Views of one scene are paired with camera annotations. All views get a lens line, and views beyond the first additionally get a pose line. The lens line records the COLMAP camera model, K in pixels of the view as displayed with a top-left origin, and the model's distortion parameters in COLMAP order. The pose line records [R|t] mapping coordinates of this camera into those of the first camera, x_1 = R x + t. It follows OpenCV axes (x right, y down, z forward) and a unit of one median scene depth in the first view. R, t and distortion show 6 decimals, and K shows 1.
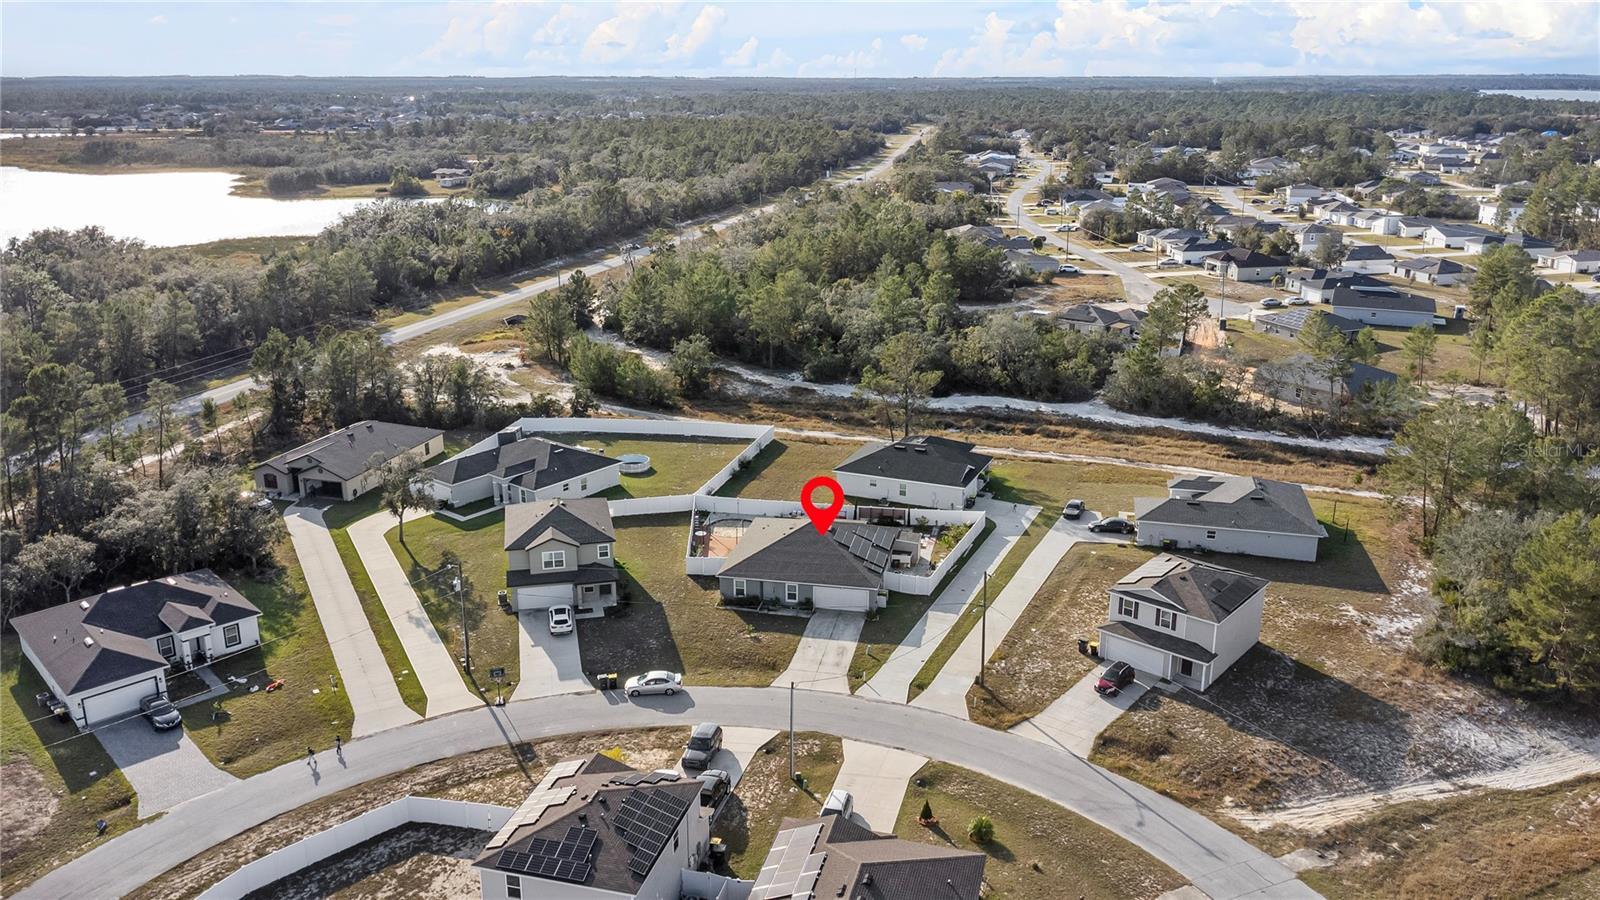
lens RADIAL K [[1114.9, 0, 801.0], [0, 1114.9, 457.9], [0, 0, 1]] dist [0.036296, -0.026243]
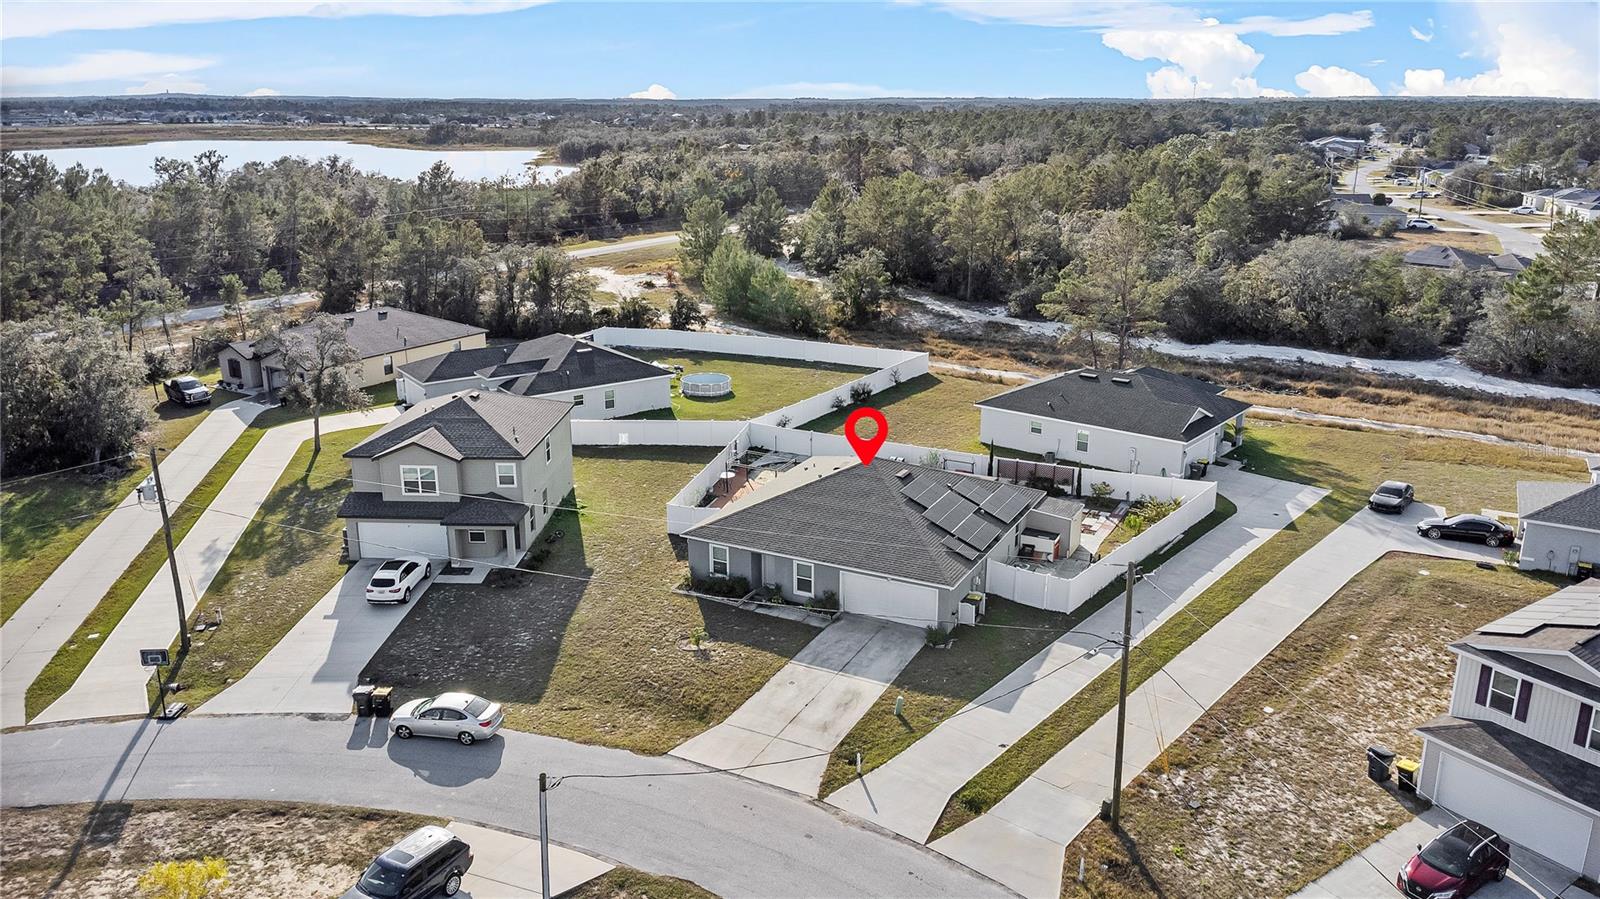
lens RADIAL K [[1114.9, 0, 803.7], [0, 1114.9, 437.4], [0, 0, 1]] dist [0.036296, -0.026243]
pose [[0.963636, 0.075697, -0.256273, 0.106935], [-0.081711, 0.996573, -0.012886, 0.049828], [0.254419, 0.033358, 0.966518, 0.396179]]
